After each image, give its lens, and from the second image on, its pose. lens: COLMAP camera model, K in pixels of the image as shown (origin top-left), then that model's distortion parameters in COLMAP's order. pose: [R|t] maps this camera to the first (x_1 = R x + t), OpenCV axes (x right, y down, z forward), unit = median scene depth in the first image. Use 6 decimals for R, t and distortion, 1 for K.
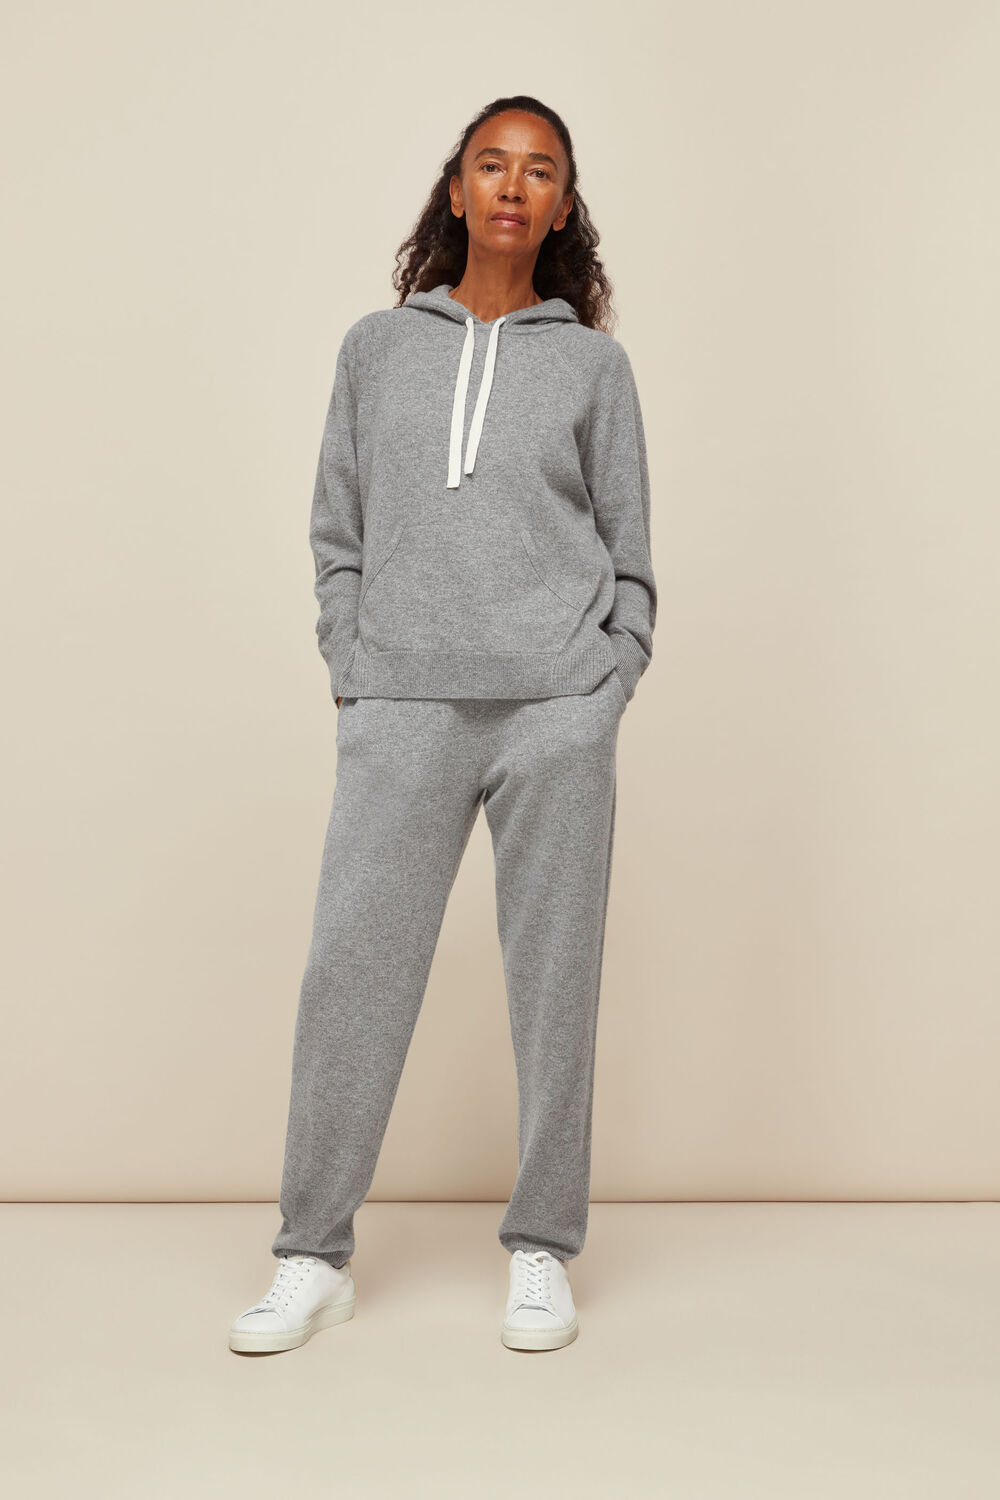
lens RADIAL K [[2121.0, 0, 500.0], [0, 2121.0, 750.0], [0, 0, 1]] dist [0.064478, 0.015815]
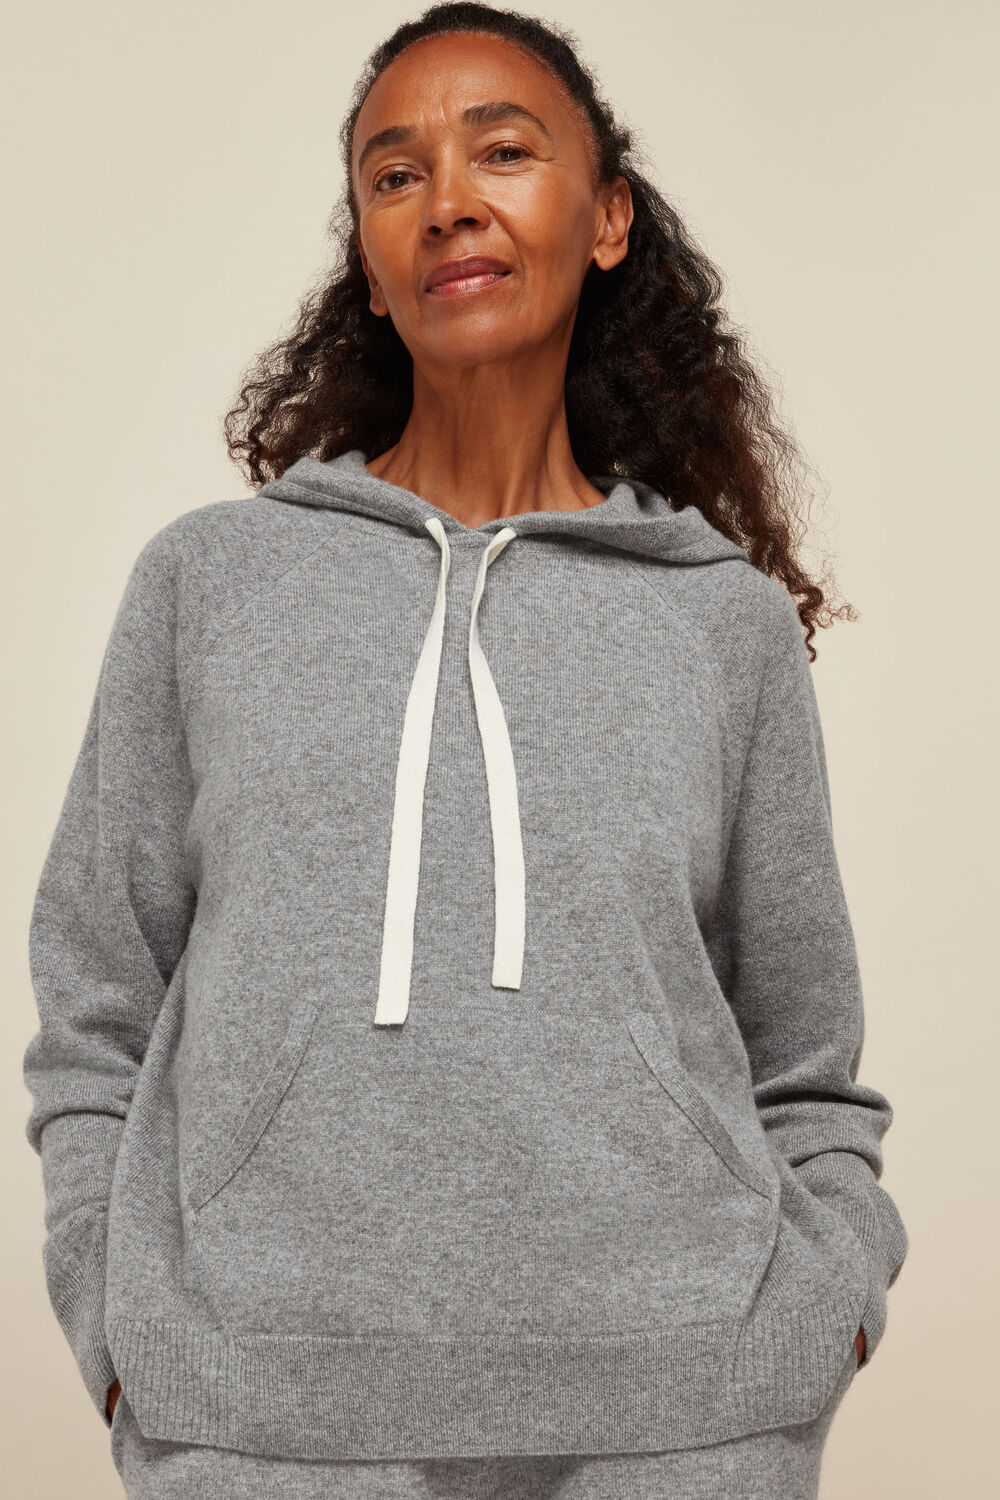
lens RADIAL K [[2121.0, 0, 500.0], [0, 2121.0, 750.0], [0, 0, 1]] dist [0.064478, 0.015815]
pose [[0.984352, -0.021404, 0.174910, -0.077745], [0.047883, 0.987737, -0.148603, -0.089503], [-0.169585, 0.154652, 0.973305, 0.576386]]
